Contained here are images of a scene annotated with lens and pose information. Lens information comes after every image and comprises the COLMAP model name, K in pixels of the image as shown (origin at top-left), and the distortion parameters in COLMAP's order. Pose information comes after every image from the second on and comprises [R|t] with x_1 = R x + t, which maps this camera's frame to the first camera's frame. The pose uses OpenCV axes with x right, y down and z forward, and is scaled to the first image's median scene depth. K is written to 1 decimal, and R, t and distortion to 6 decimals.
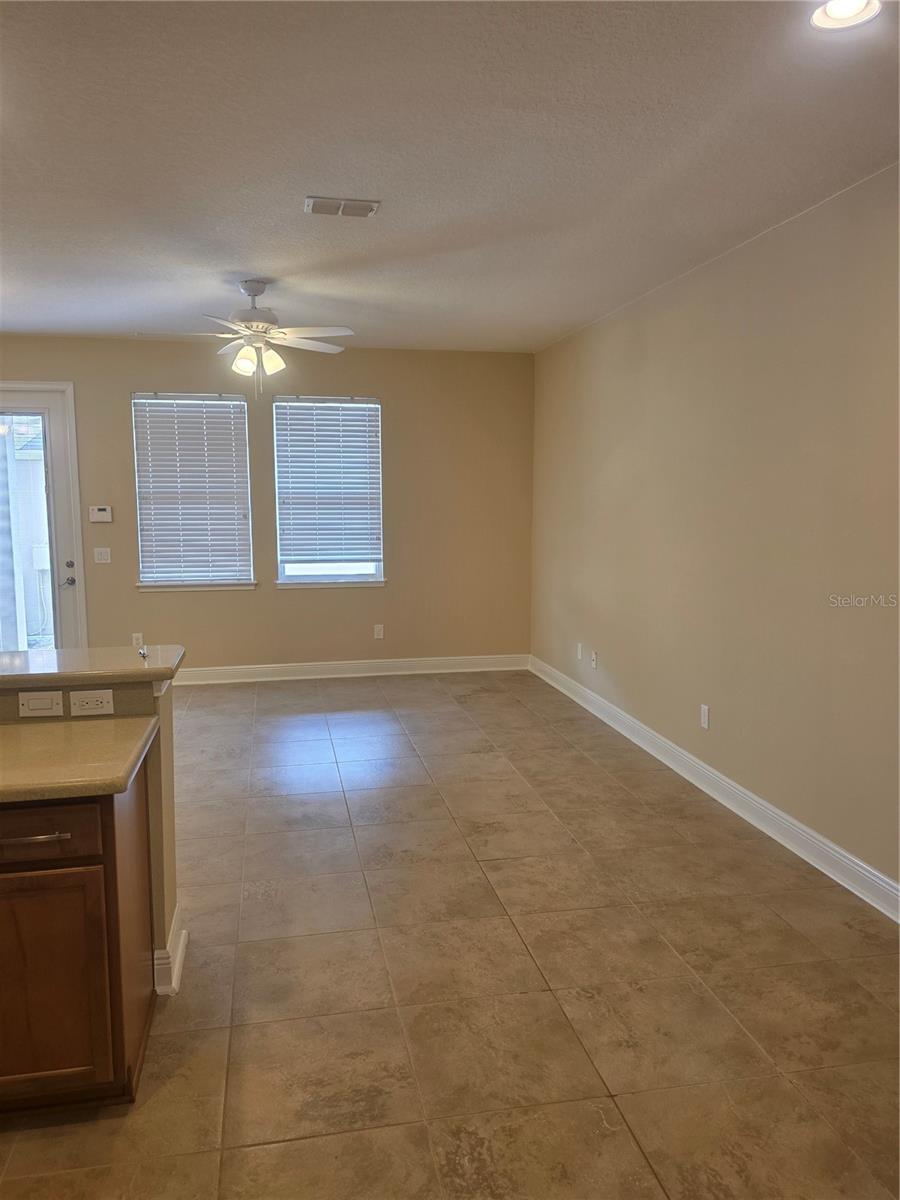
lens RADIAL K [[860.7, 0, 447.5], [0, 860.7, 592.0], [0, 0, 1]] dist [0.071488, -0.073498]
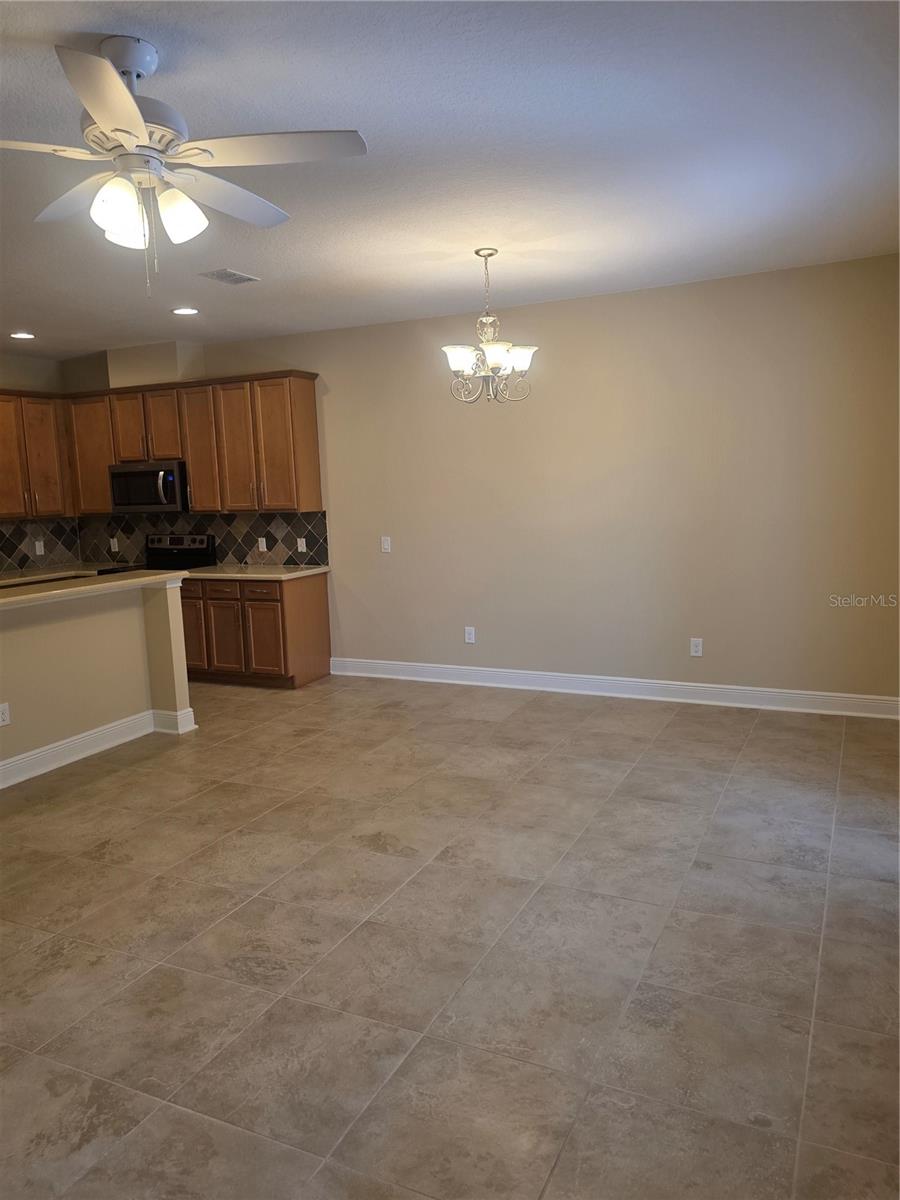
lens RADIAL K [[860.7, 0, 454.2], [0, 860.7, 587.9], [0, 0, 1]] dist [0.071488, -0.073498]
pose [[-0.600516, 0.128777, -0.789175, 0.072262], [-0.056079, 0.977734, 0.202218, -0.148372], [0.797644, 0.165692, -0.579923, 1.260196]]
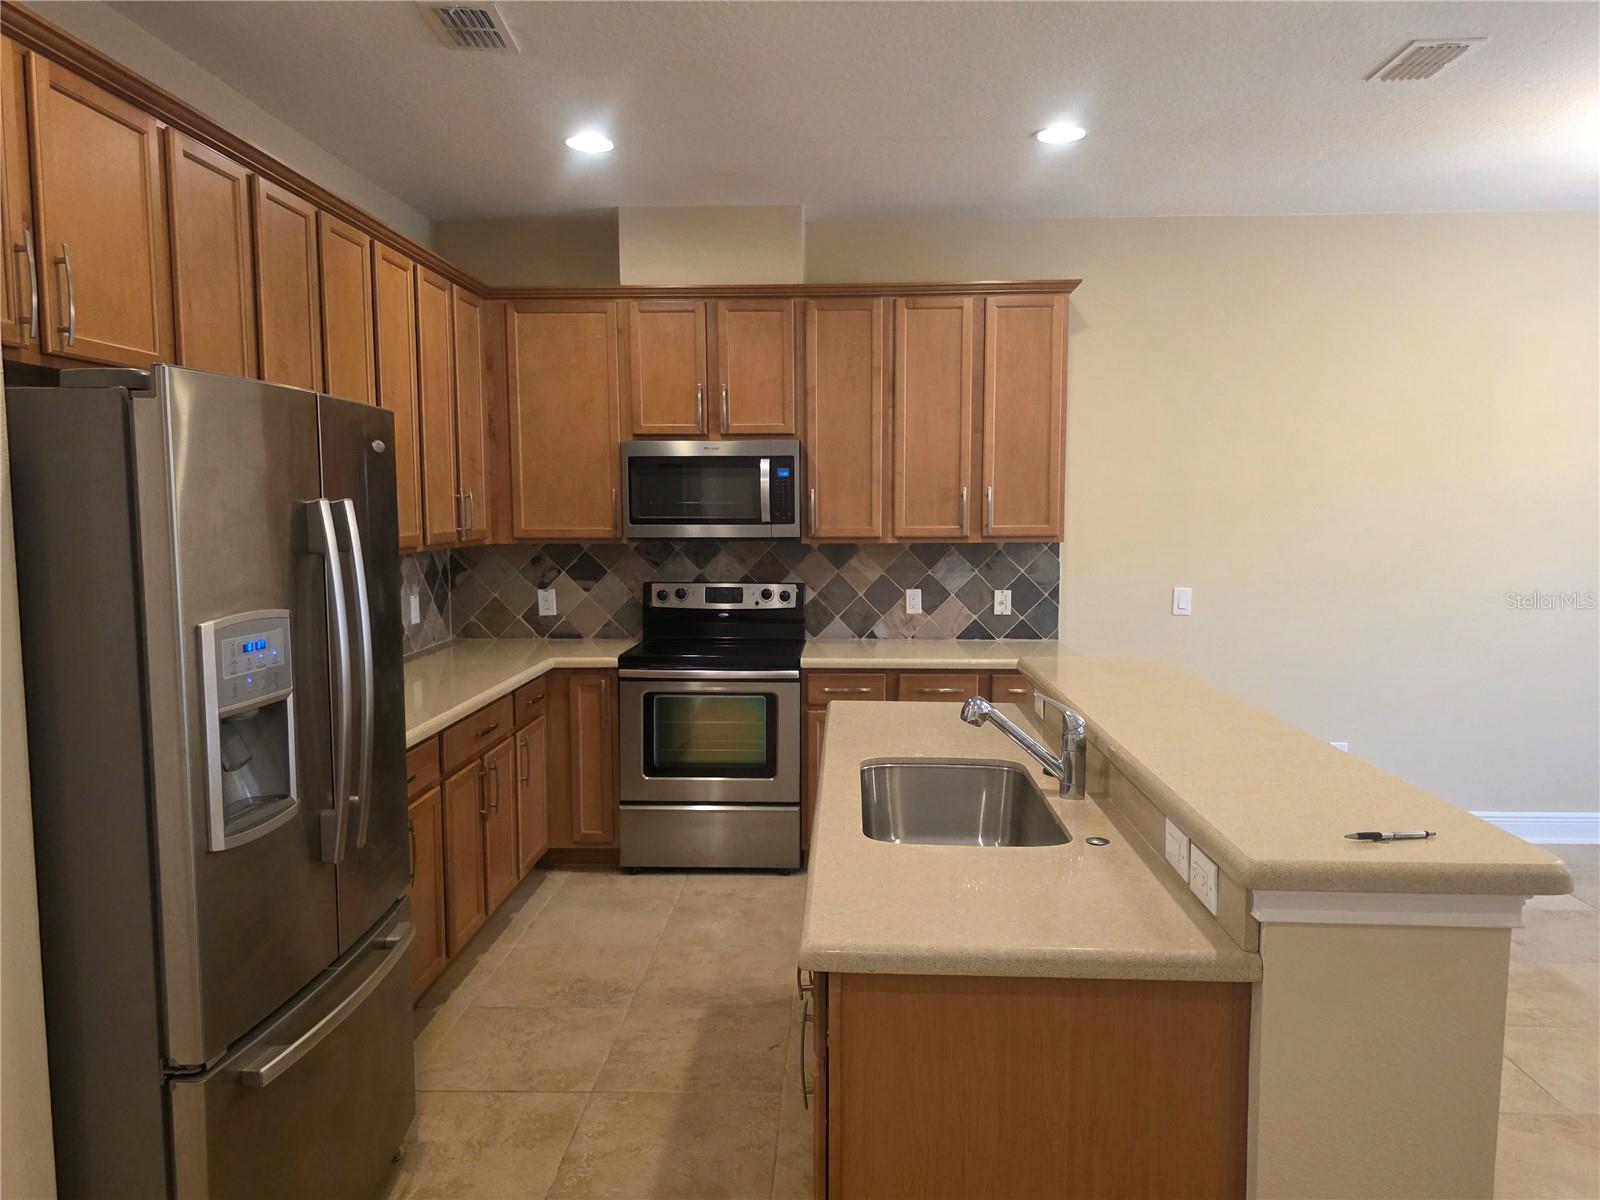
lens RADIAL K [[1147.6, 0, 807.9], [0, 1147.6, 610.9], [0, 0, 1]] dist [0.071488, -0.073498]
pose [[-0.230550, 0.098612, -0.968051, 0.132237], [-0.113705, 0.985306, 0.127450, -0.037152], [0.966394, 0.139456, -0.215950, 0.404269]]
